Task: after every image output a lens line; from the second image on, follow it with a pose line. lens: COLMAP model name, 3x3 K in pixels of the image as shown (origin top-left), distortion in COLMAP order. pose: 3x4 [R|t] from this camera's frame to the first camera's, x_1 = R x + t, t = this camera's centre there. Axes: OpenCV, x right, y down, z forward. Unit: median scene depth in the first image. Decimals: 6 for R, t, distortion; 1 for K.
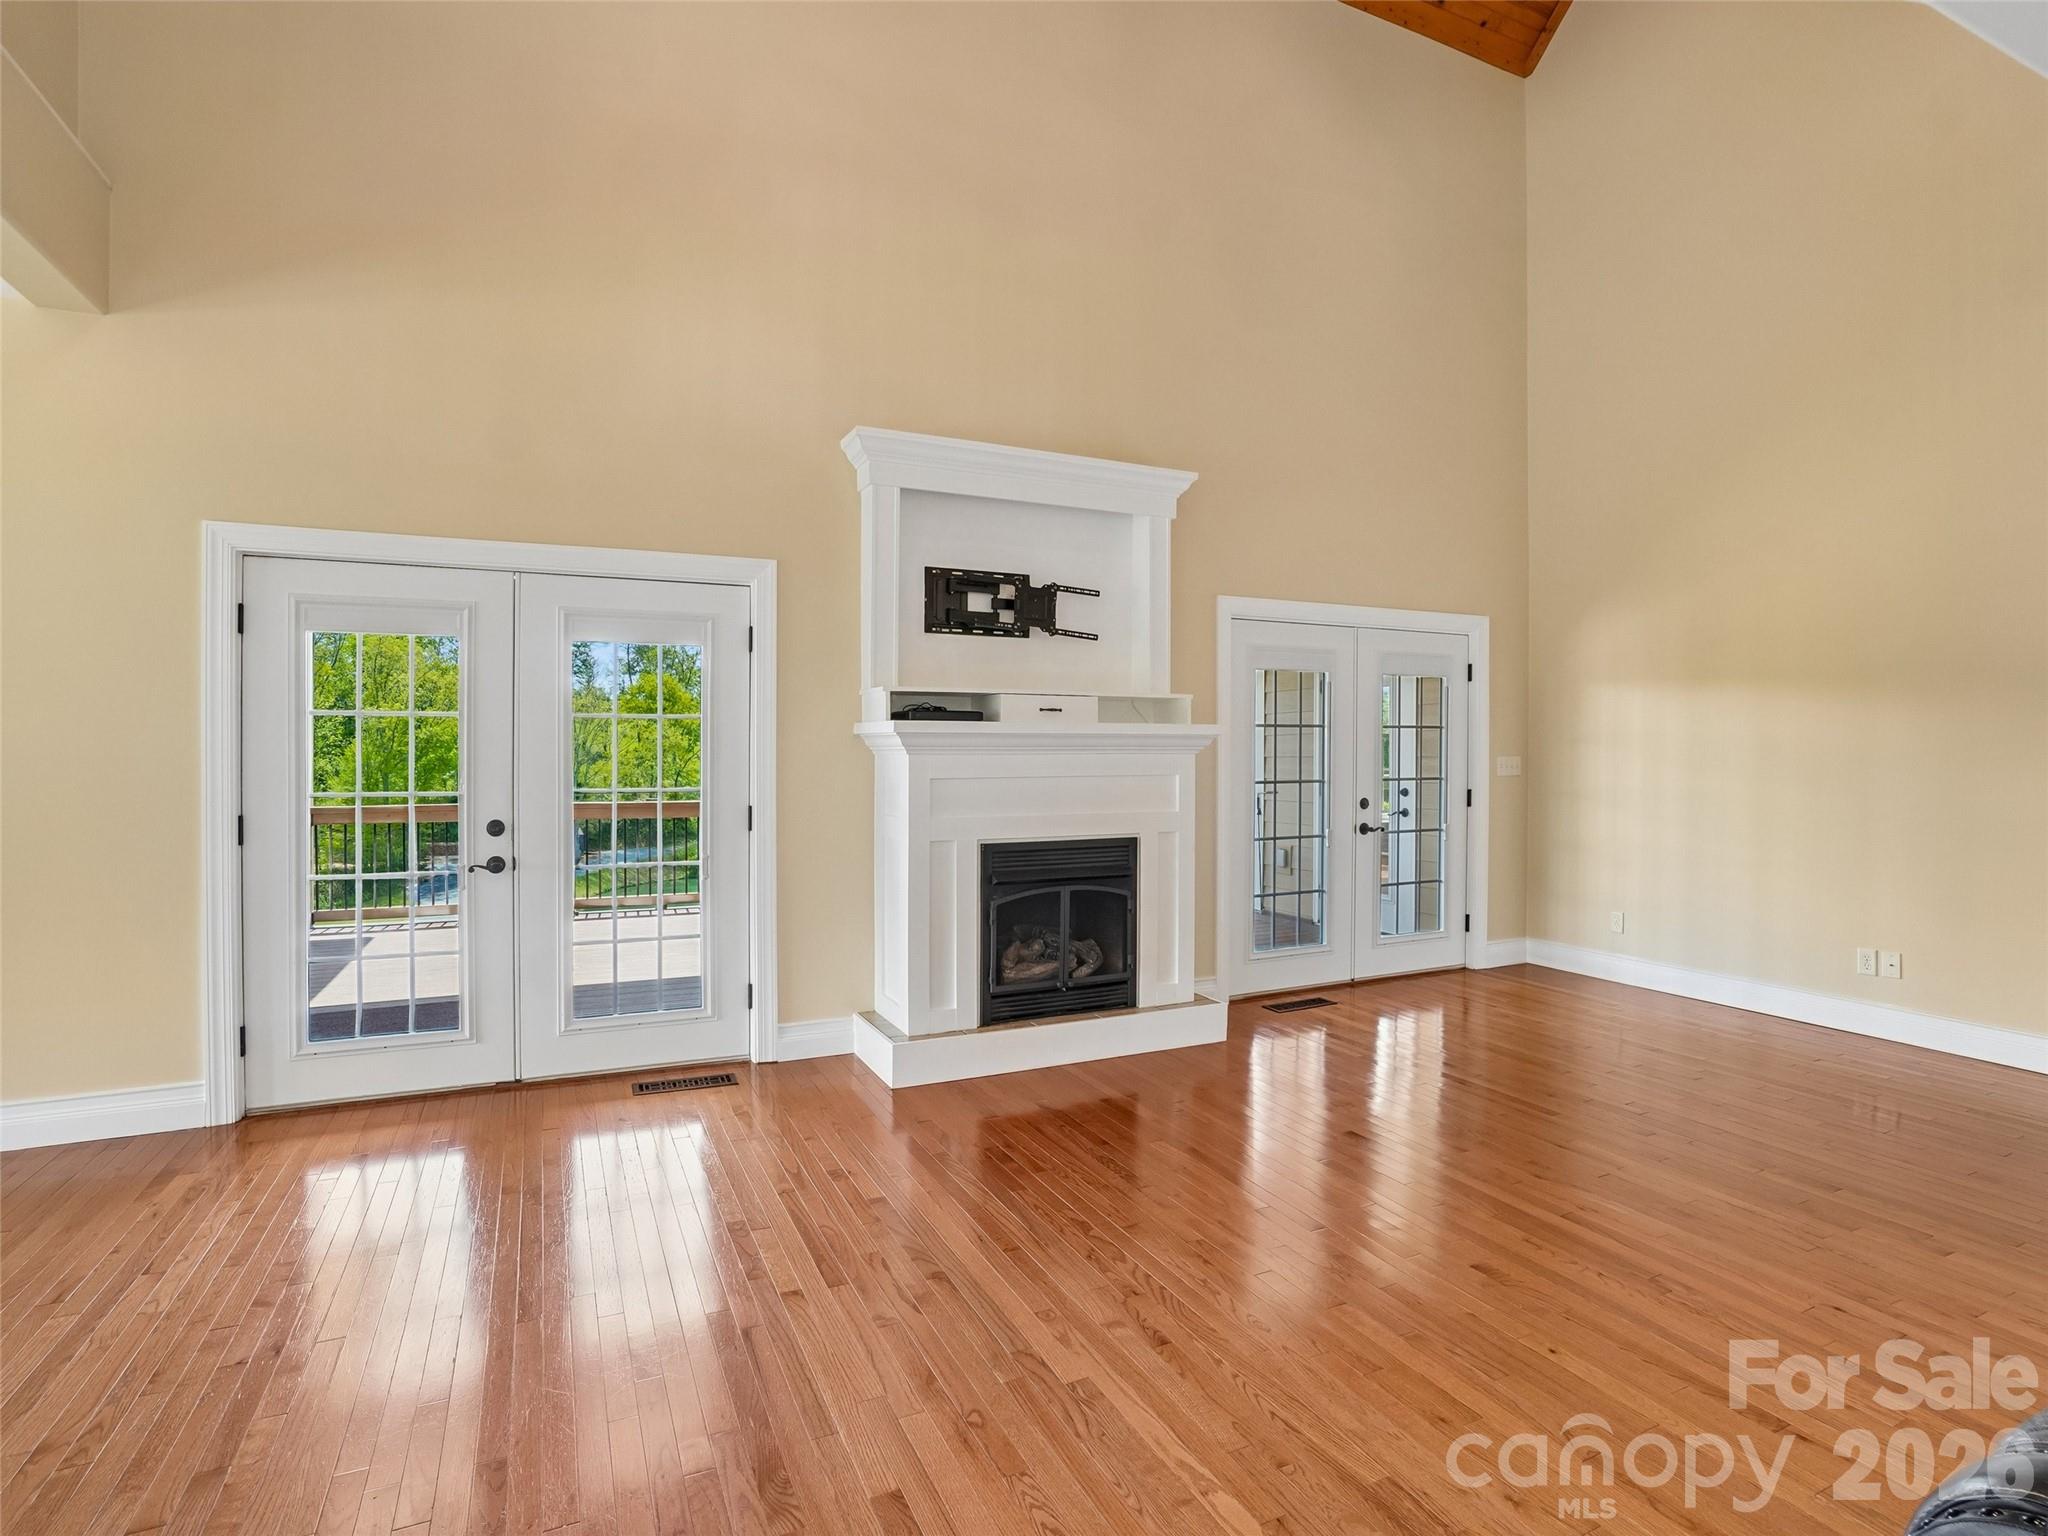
lens RADIAL K [[1016.3, 0, 1019.0], [0, 1016.3, 762.3], [0, 0, 1]] dist [-0.044035, 0.006417]
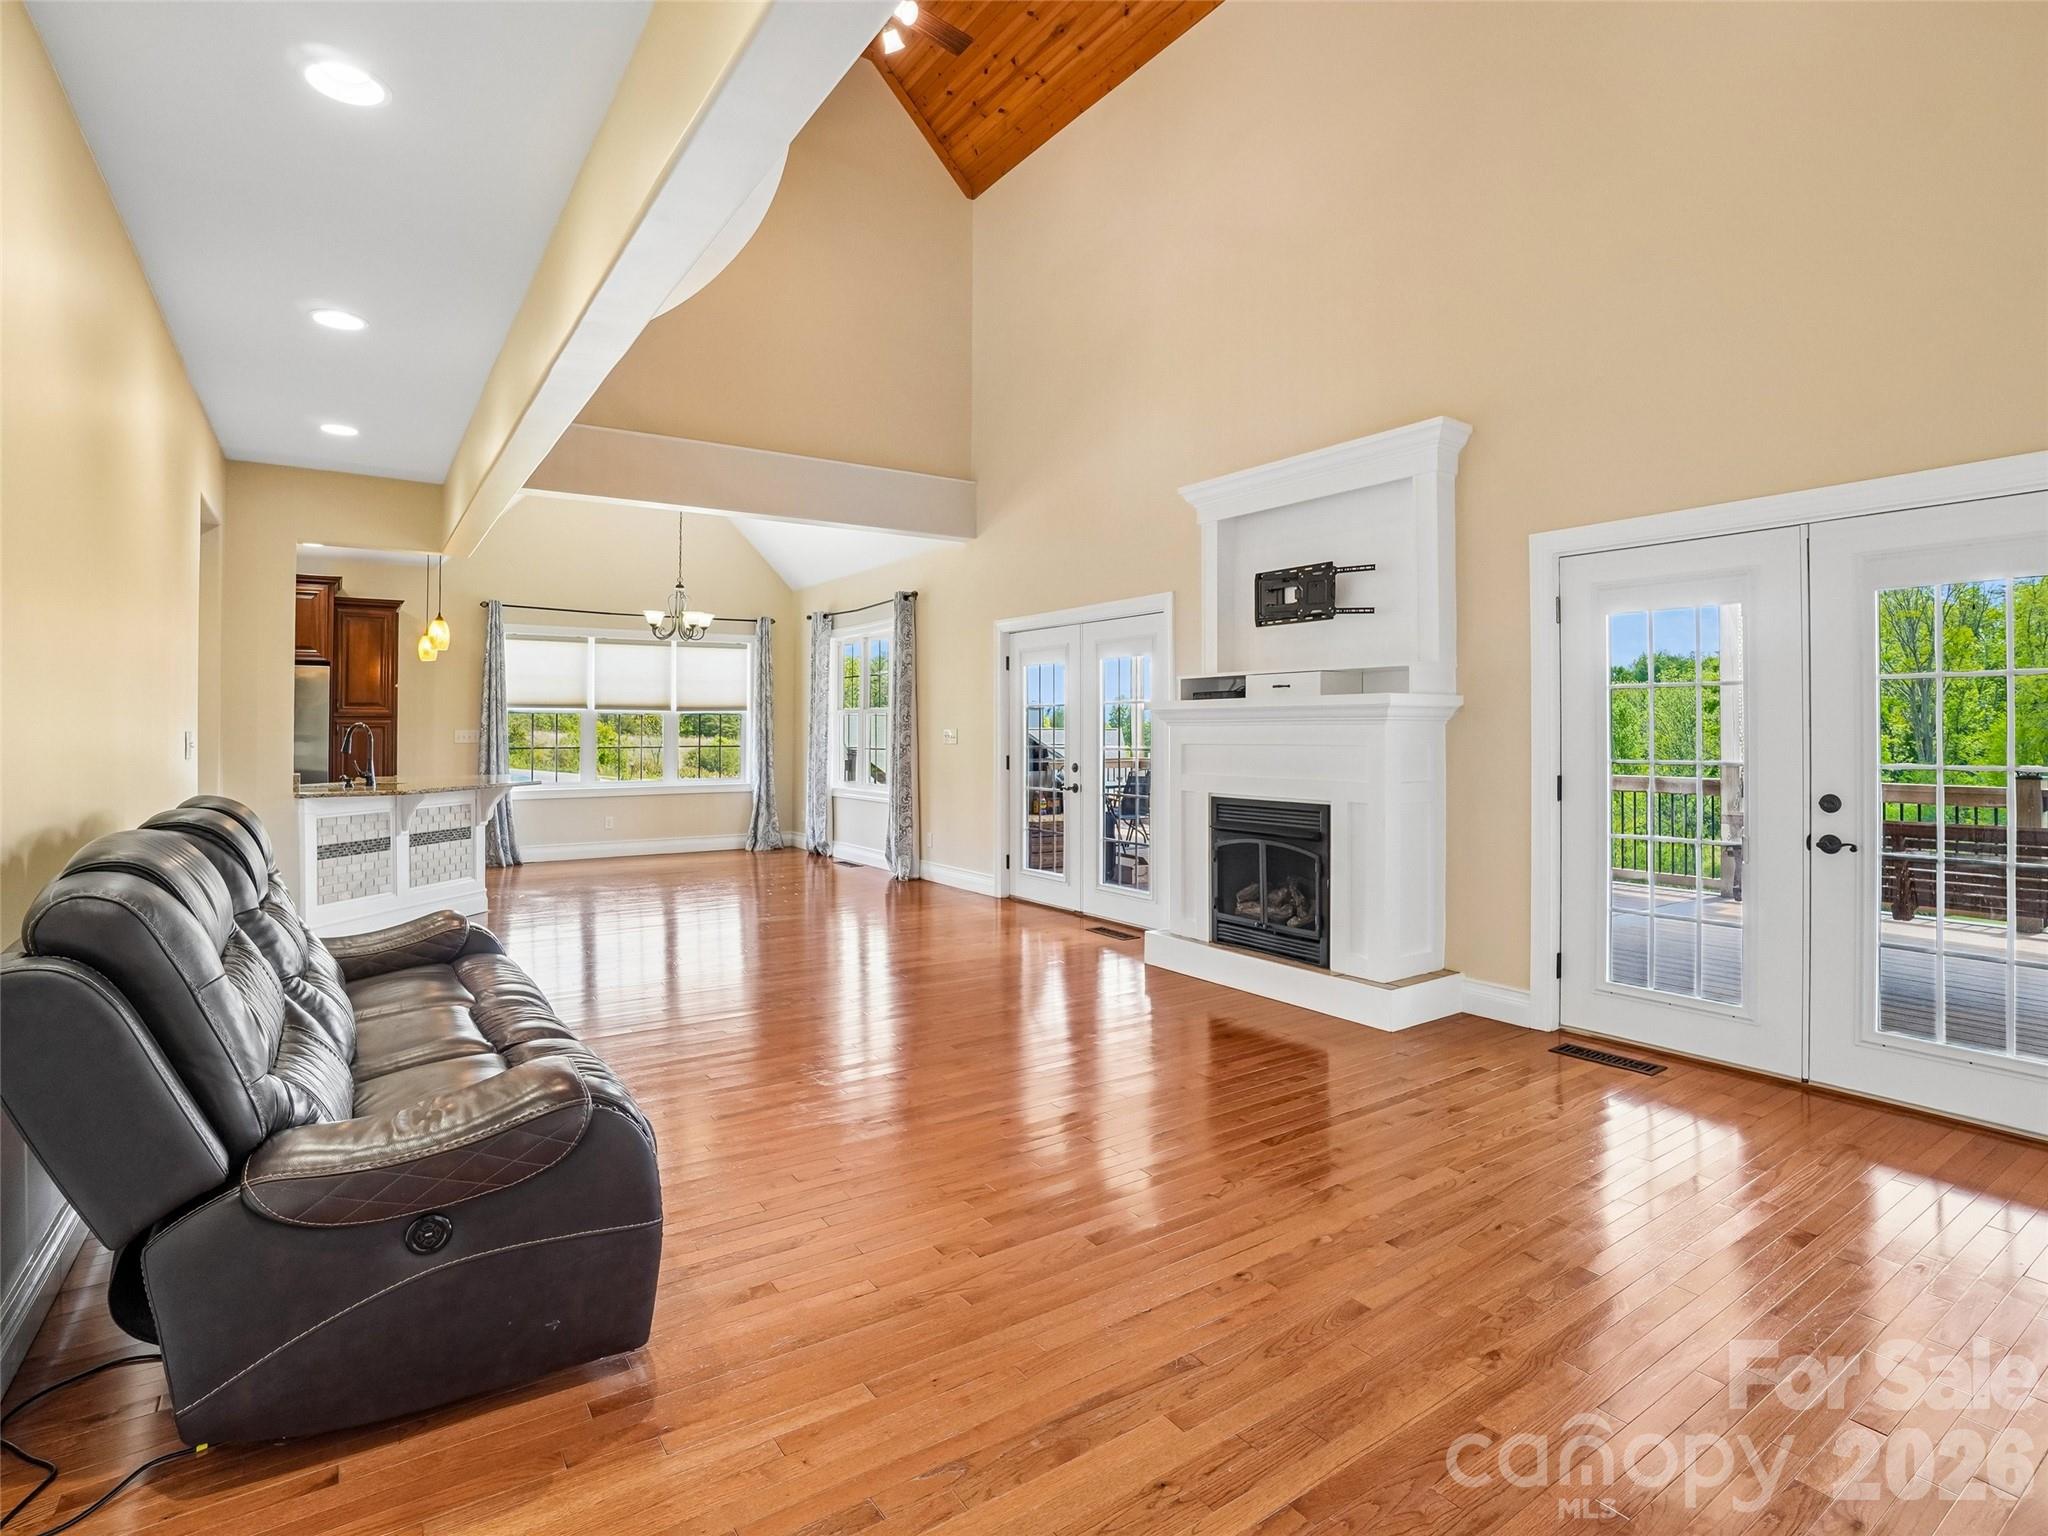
lens RADIAL K [[1016.3, 0, 993.1], [0, 1016.3, 717.9], [0, 0, 1]] dist [-0.044035, 0.006417]
pose [[0.152840, -0.008864, -0.988211, 1.067701], [-0.004032, 0.999946, -0.009593, -0.004415], [0.988243, 0.005451, 0.152796, 0.492883]]
